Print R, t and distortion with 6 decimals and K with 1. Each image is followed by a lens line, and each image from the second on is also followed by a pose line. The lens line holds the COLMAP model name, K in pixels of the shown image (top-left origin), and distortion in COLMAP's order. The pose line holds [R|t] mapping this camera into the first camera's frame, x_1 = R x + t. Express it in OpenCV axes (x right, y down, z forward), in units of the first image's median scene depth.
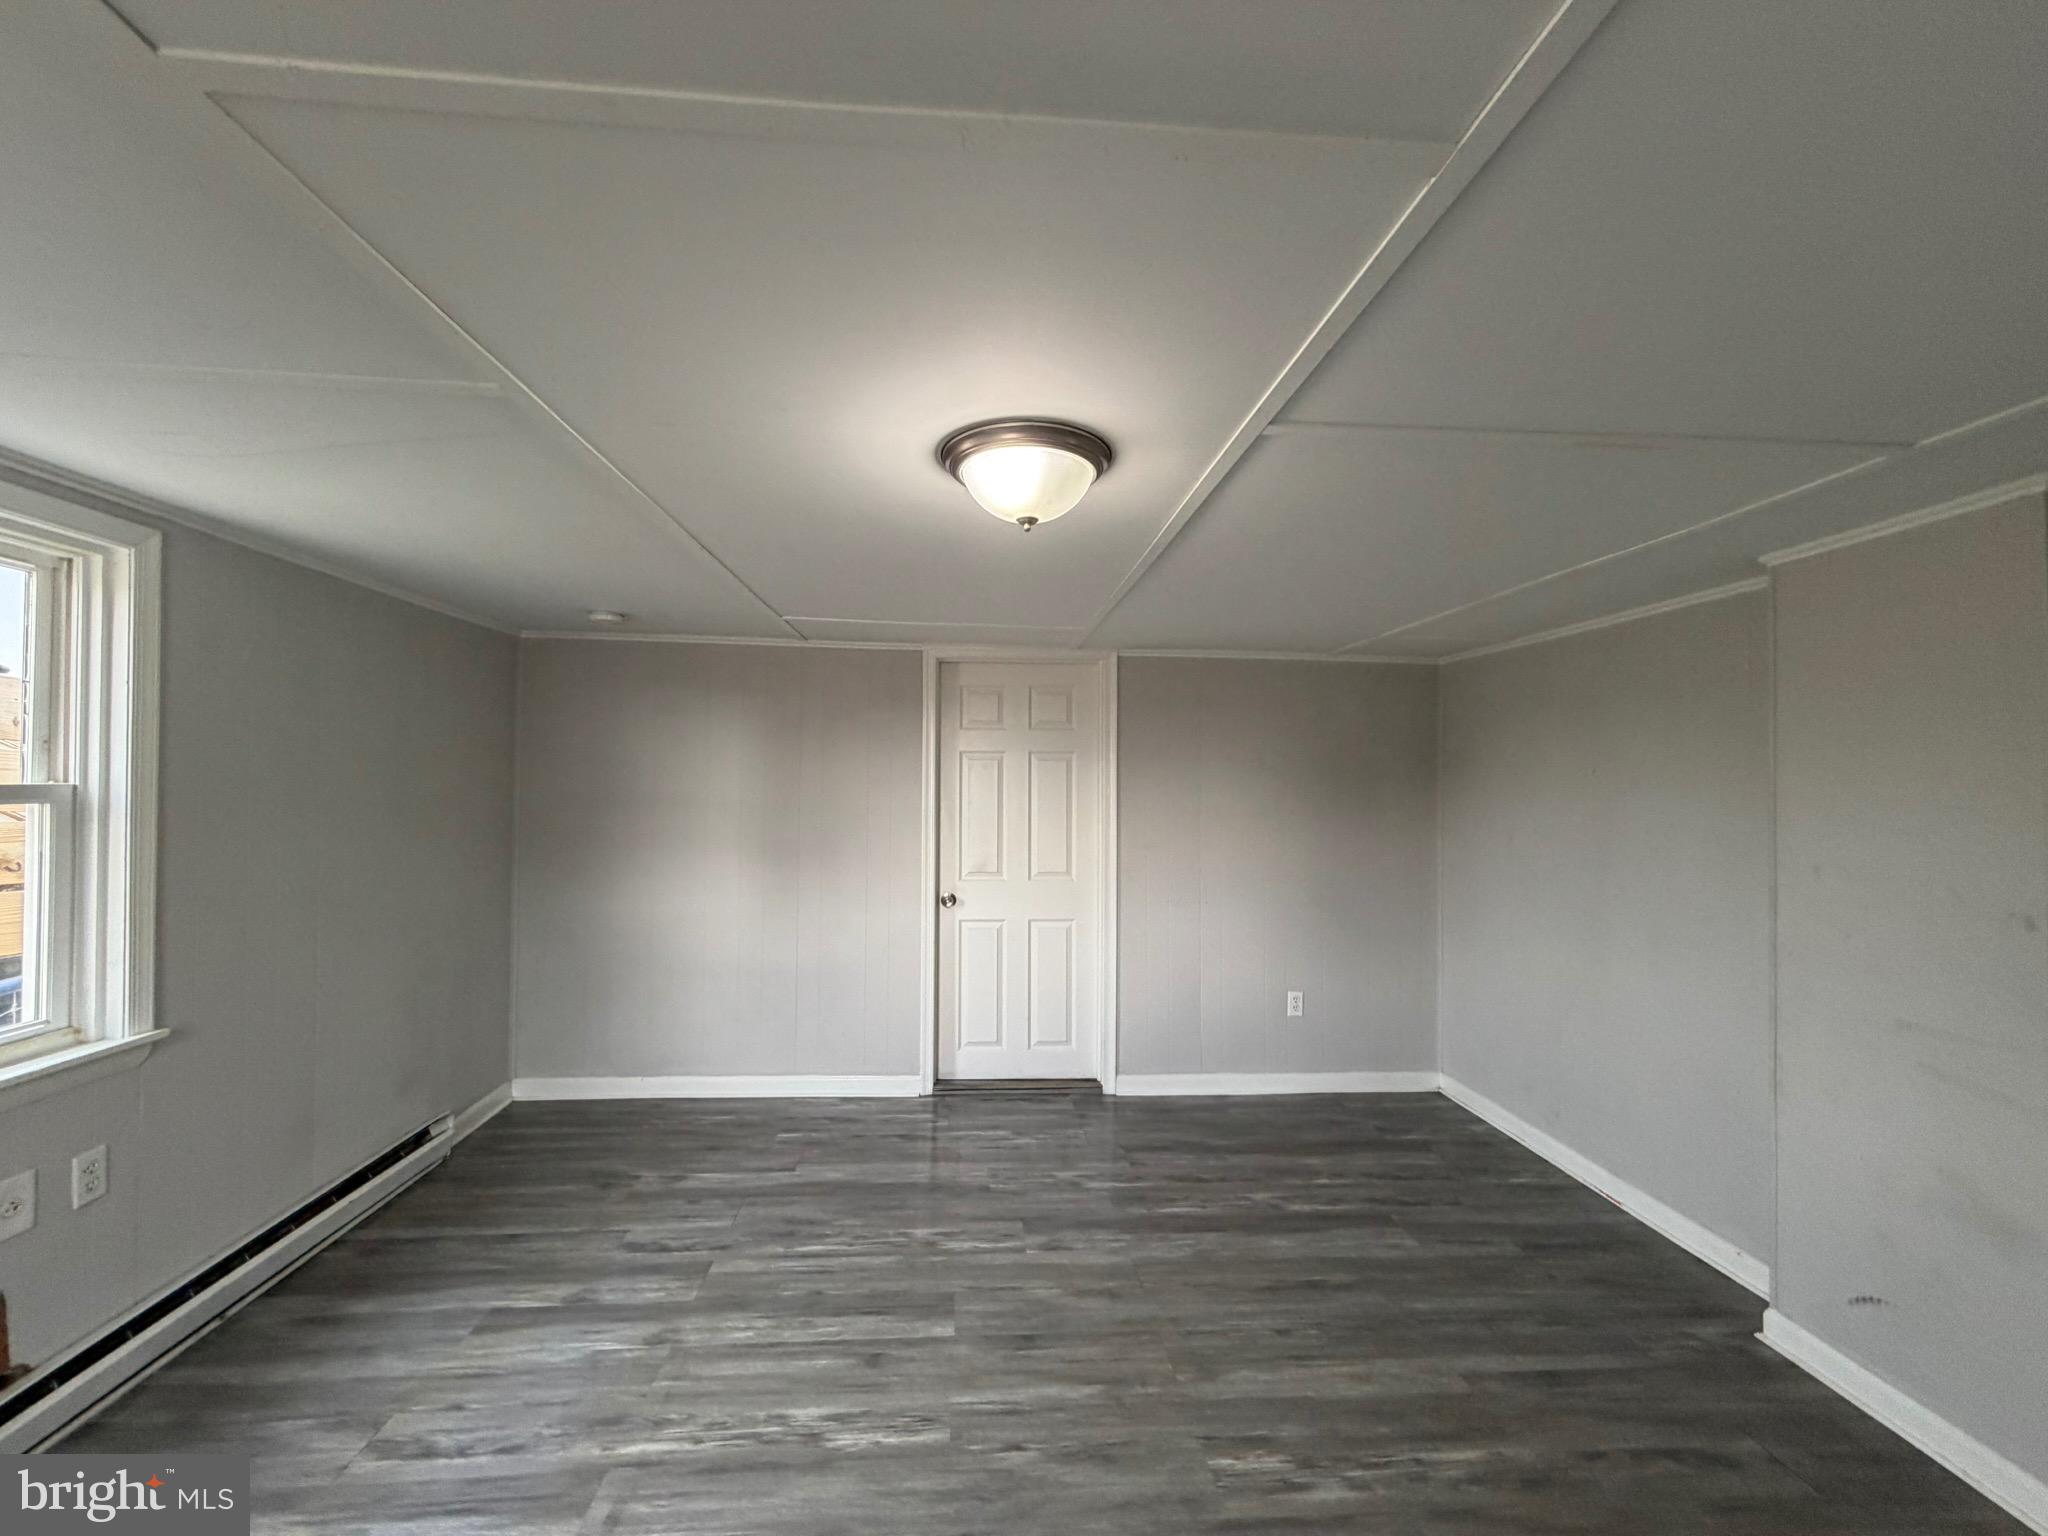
lens RADIAL K [[819.1, 0, 1015.6], [0, 819.1, 771.8], [0, 0, 1]] dist [0.000303, -0.000001]
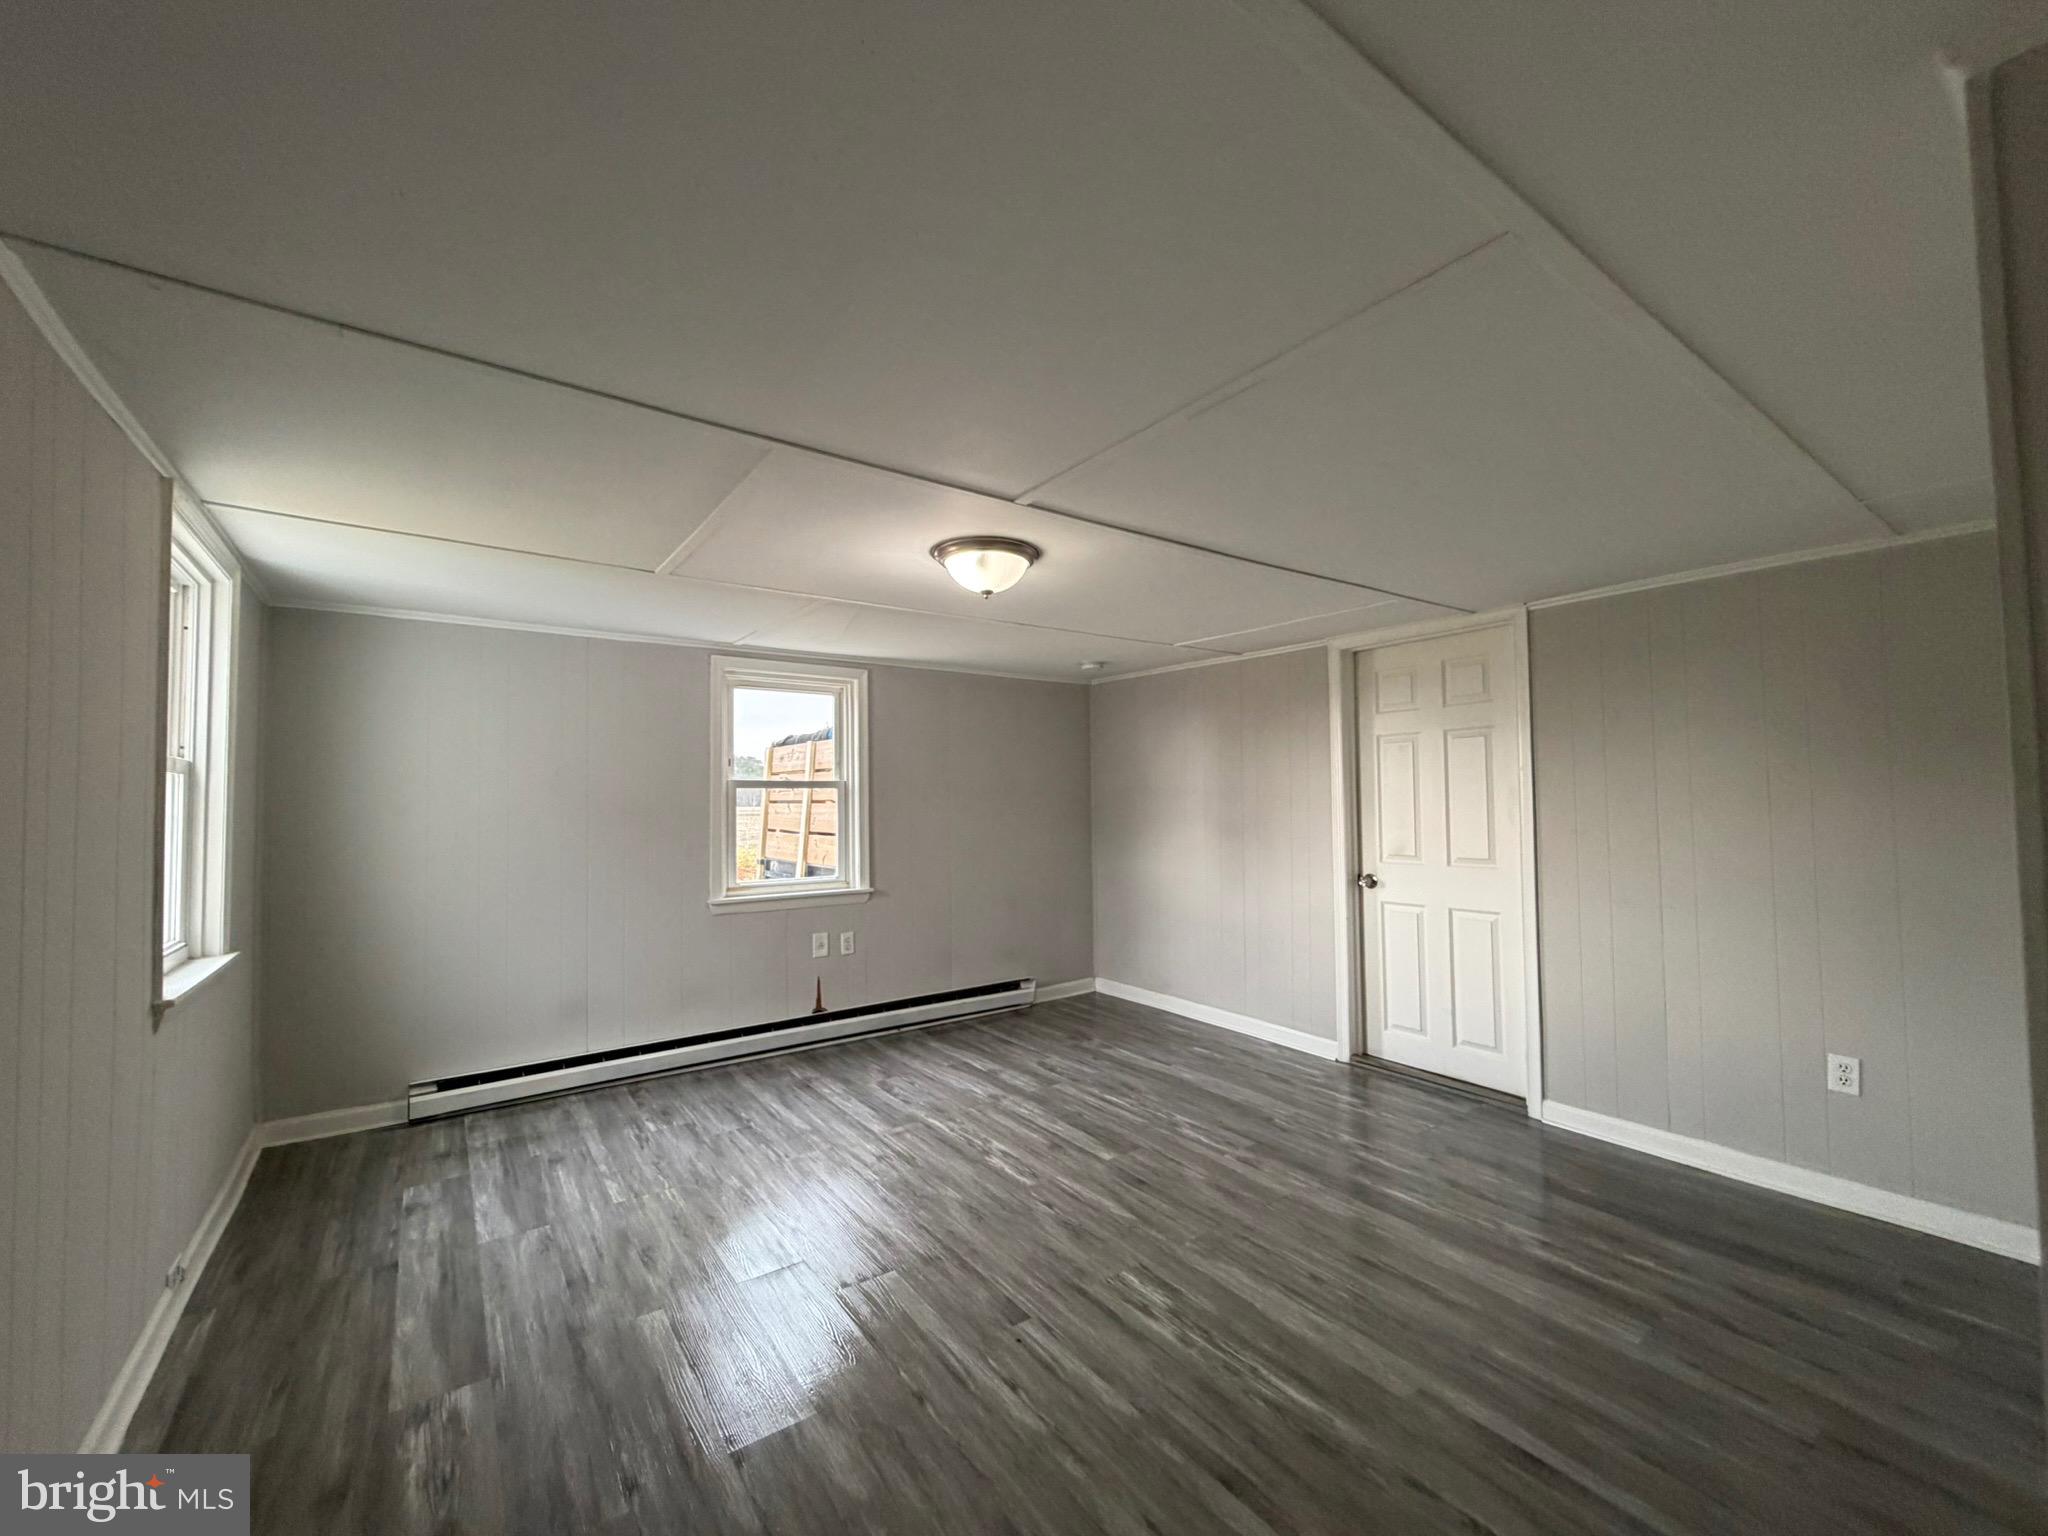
lens RADIAL K [[817.5, 0, 1013.8], [0, 817.5, 771.3], [0, 0, 1]] dist [-0.000993, 0.000276]
pose [[0.518483, -0.045089, -0.853898, 1.036777], [0.027923, 0.998969, -0.035794, 0.079176], [0.854632, -0.005285, 0.519208, 0.154551]]
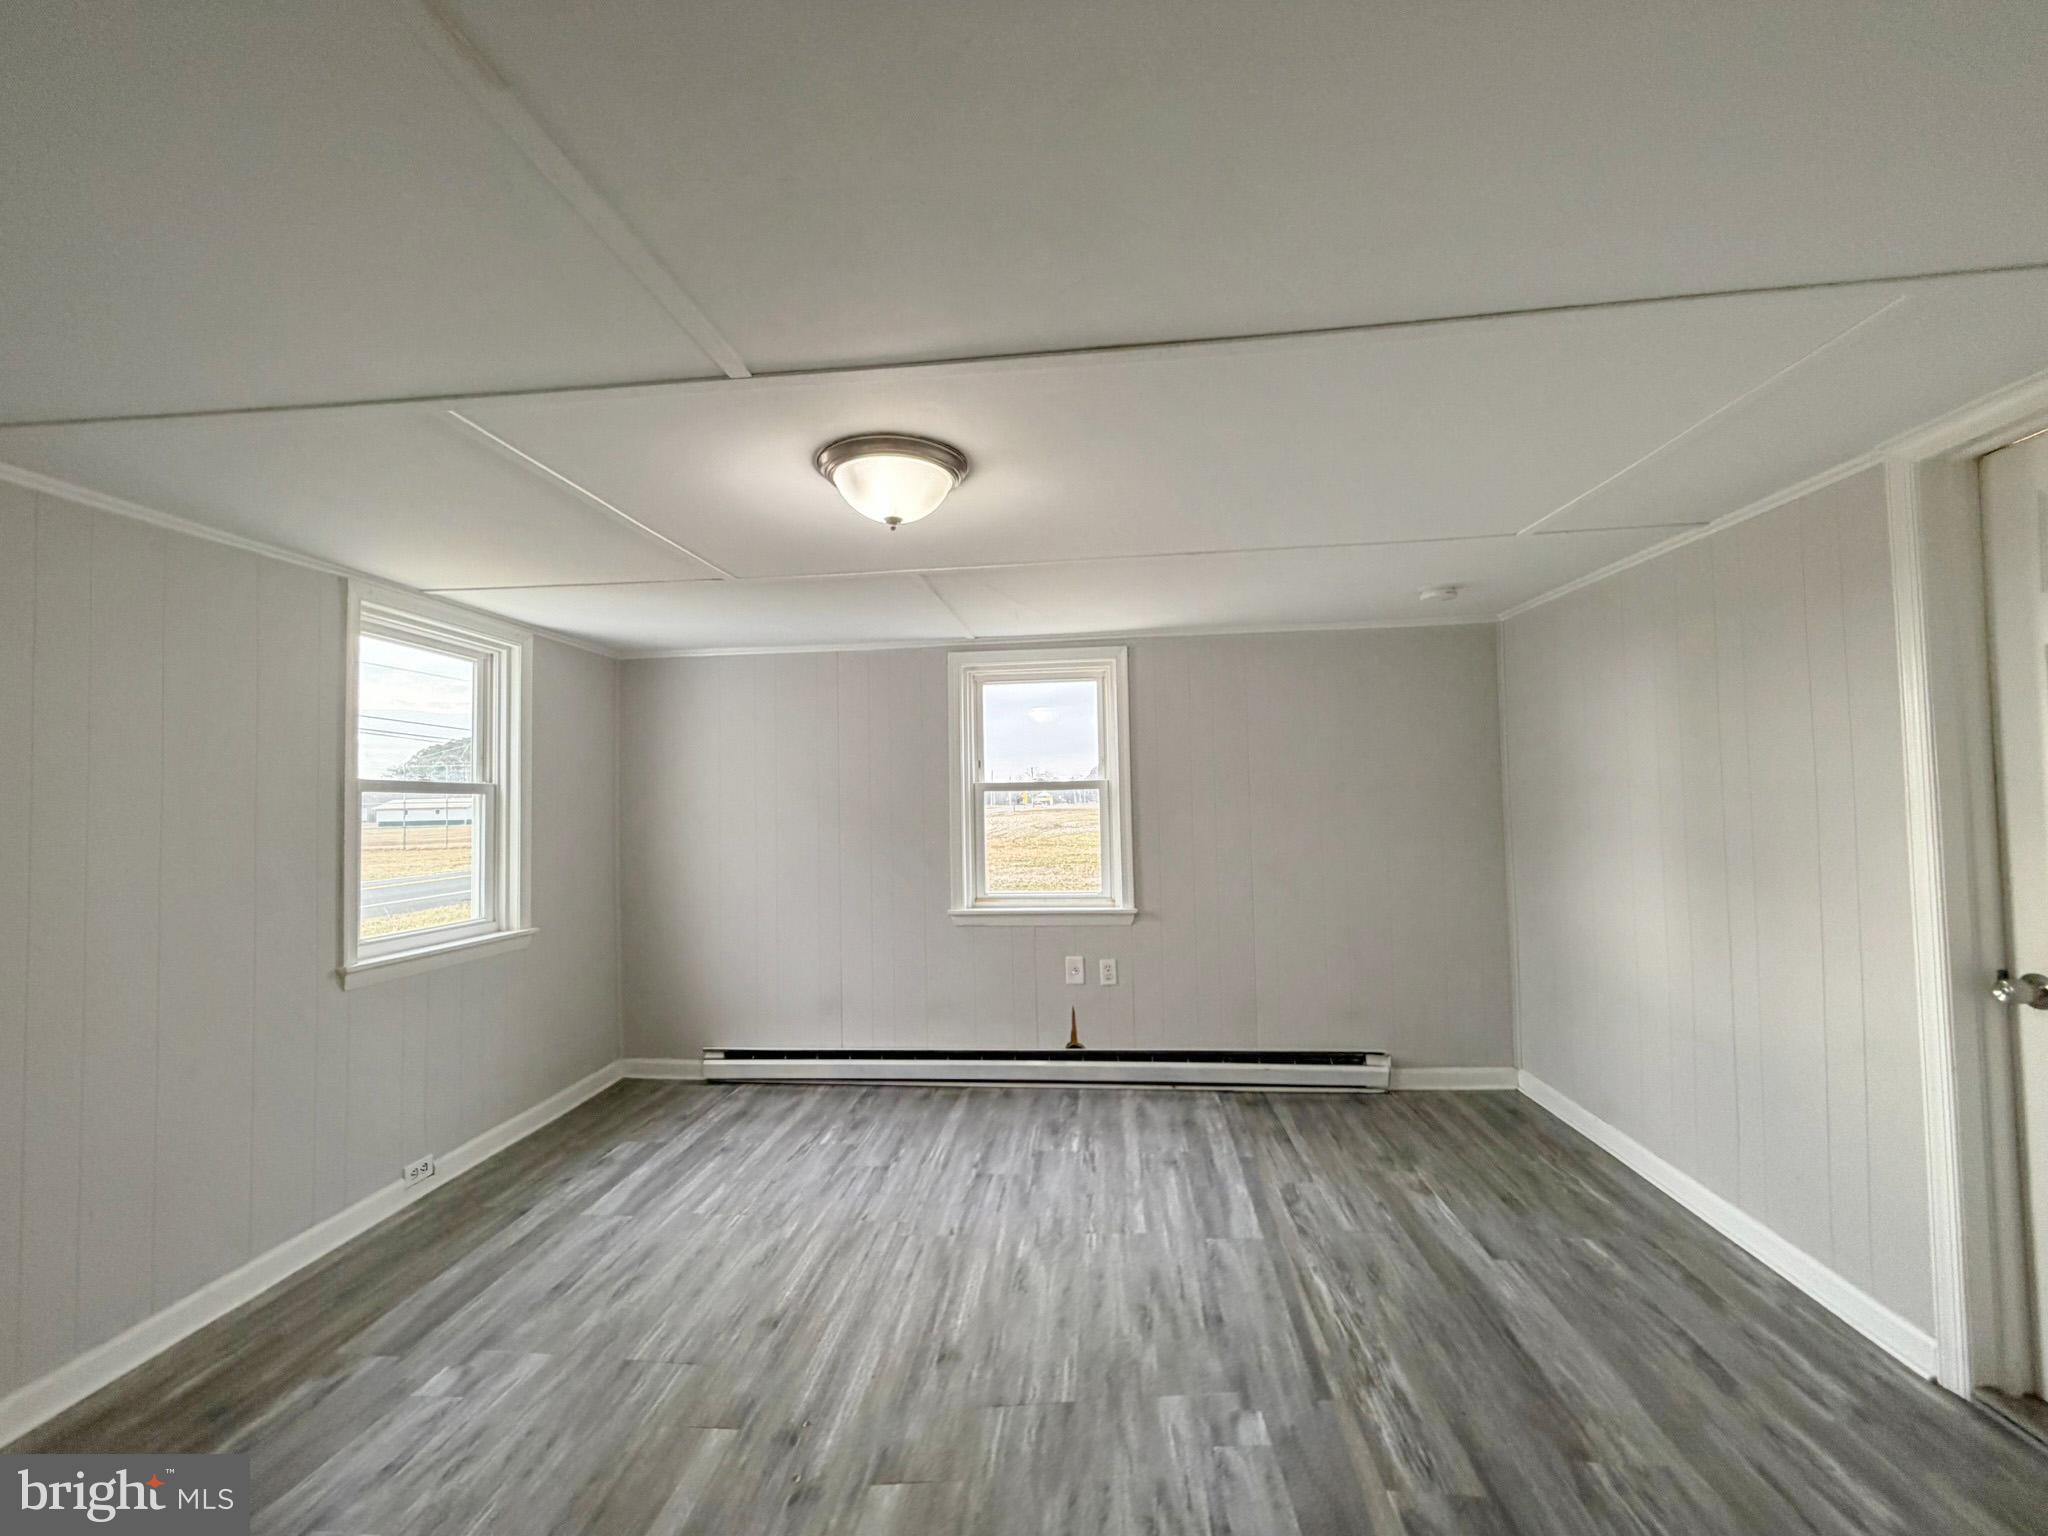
lens RADIAL K [[817.5, 0, 1013.8], [0, 817.5, 771.3], [0, 0, 1]] dist [-0.000993, 0.000276]
pose [[-0.173102, -0.042288, -0.983996, 0.806890], [0.035207, 0.998174, -0.049091, 0.077720], [0.984274, -0.043141, -0.171297, 0.994597]]
